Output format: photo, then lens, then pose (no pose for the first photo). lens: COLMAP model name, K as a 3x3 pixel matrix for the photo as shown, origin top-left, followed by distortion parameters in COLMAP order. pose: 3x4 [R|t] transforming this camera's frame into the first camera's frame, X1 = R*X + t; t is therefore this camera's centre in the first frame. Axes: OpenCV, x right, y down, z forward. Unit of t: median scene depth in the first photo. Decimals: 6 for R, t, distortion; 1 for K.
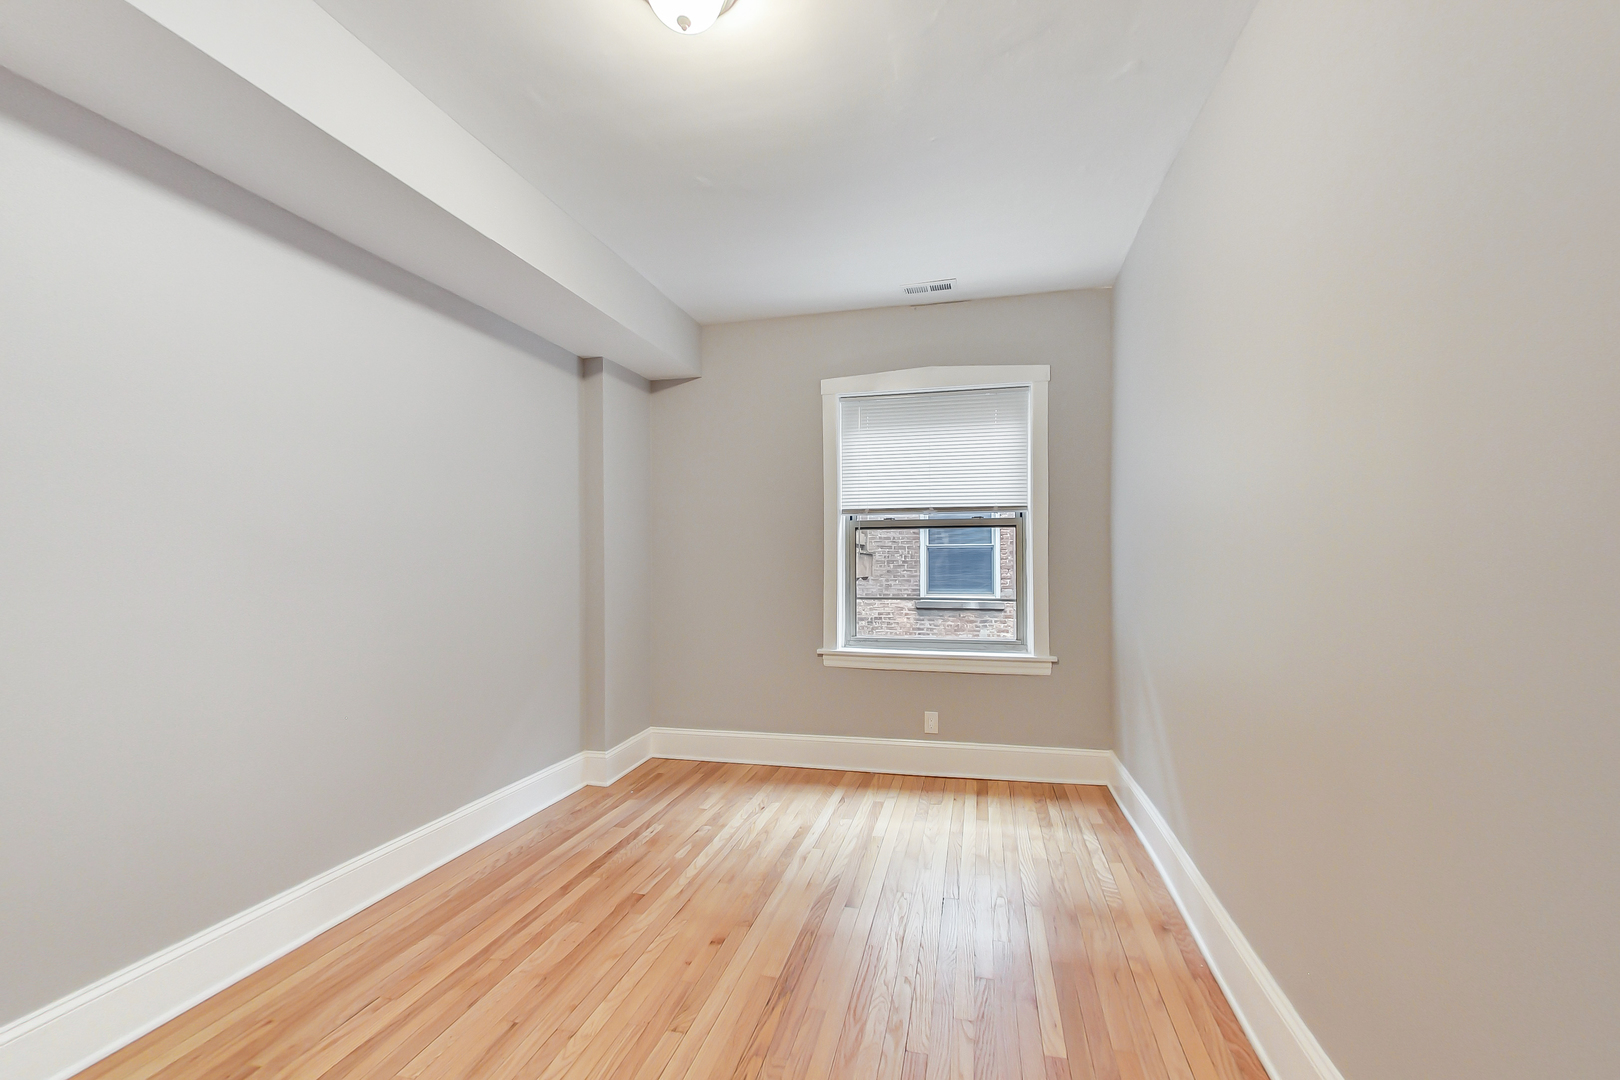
lens RADIAL K [[738.9, 0, 810.0], [0, 738.9, 540.0], [0, 0, 1]] dist [0.000359, 0.000073]
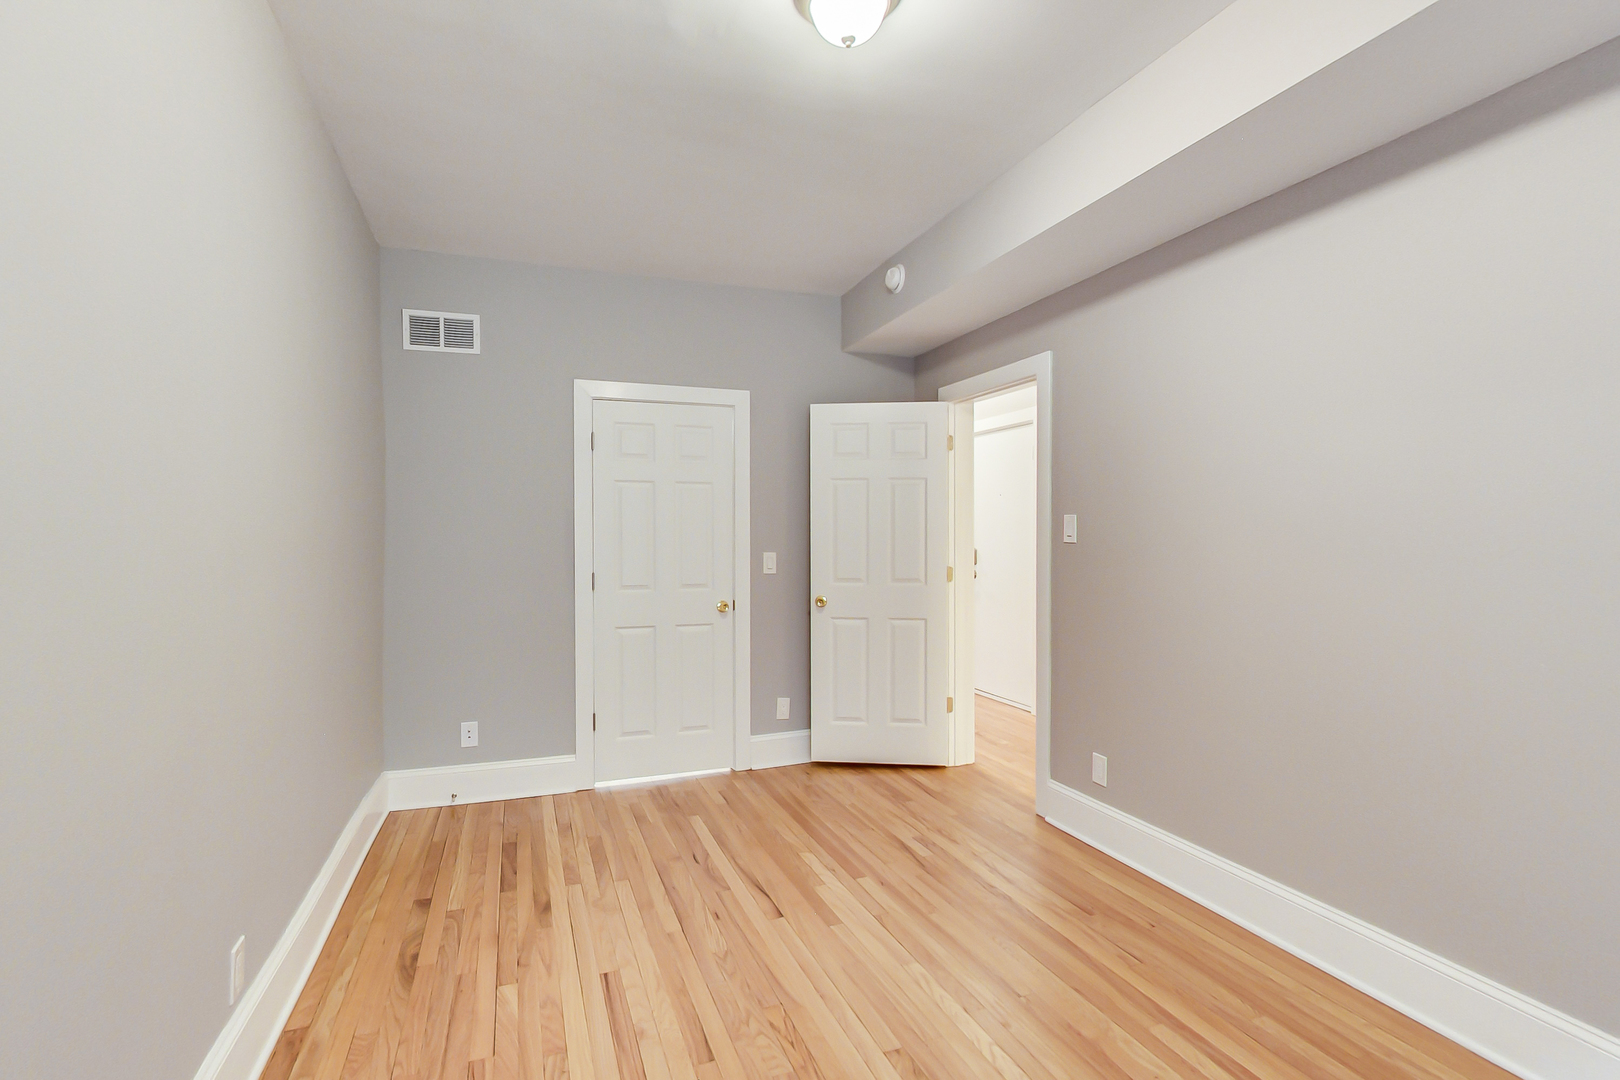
lens RADIAL K [[811.4, 0, 810.1], [0, 811.4, 553.7], [0, 0, 1]] dist [0.001379, 0.000162]
pose [[-0.842238, 0.007453, -0.539054, 0.418623], [0.010321, 0.999944, -0.002300, 0.031242], [0.539007, -0.007500, -0.842268, 1.651456]]
